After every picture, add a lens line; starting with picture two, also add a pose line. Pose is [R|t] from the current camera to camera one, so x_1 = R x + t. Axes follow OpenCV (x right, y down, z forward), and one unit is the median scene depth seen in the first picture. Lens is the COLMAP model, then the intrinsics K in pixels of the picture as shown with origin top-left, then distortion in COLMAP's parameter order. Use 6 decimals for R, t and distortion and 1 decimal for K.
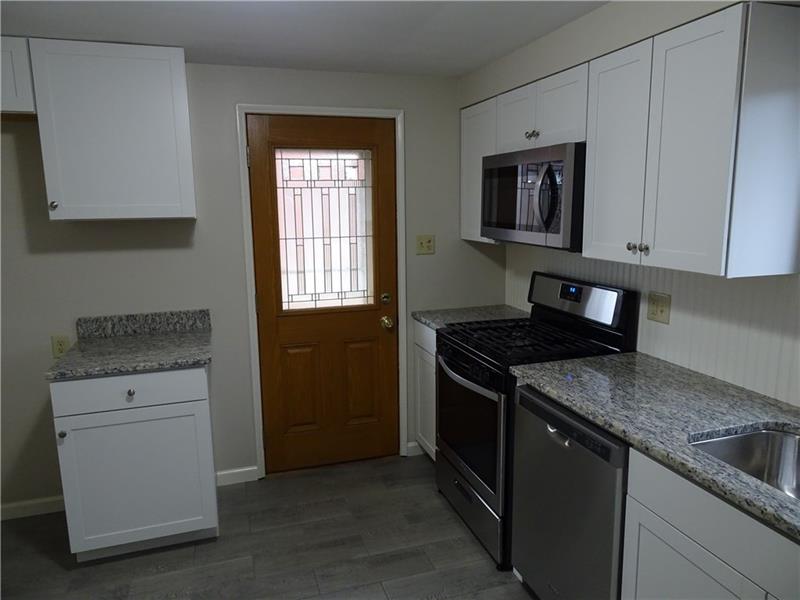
lens RADIAL K [[564.6, 0, 399.2], [0, 564.6, 299.5], [0, 0, 1]] dist [0.012642, 0.004039]
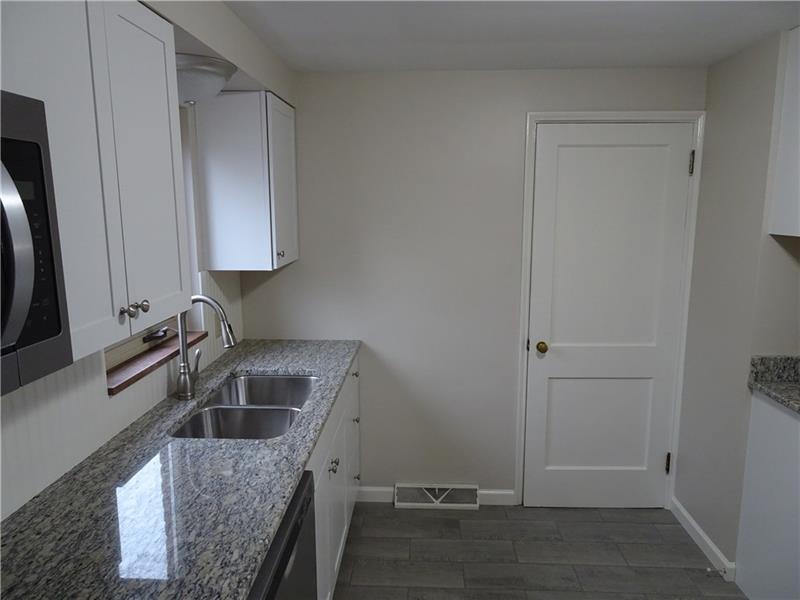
lens RADIAL K [[564.6, 0, 400.5], [0, 564.6, 300.9], [0, 0, 1]] dist [0.012642, 0.004039]
pose [[-0.939370, -0.042817, 0.340222, -0.070109], [0.072562, 0.944884, 0.319263, -0.260406], [-0.335140, 0.324593, -0.884489, 1.351052]]
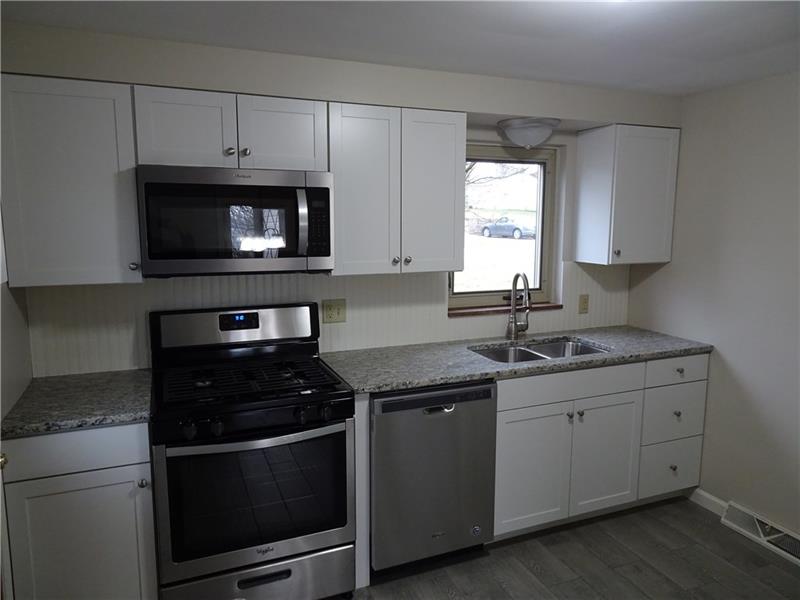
lens RADIAL K [[564.6, 0, 397.9], [0, 564.6, 299.1], [0, 0, 1]] dist [0.012642, 0.004039]
pose [[-0.082210, -0.130405, 0.988047, -0.847272], [0.169645, 0.975103, 0.142811, -0.180760], [-0.982070, 0.179357, -0.058040, 1.020491]]
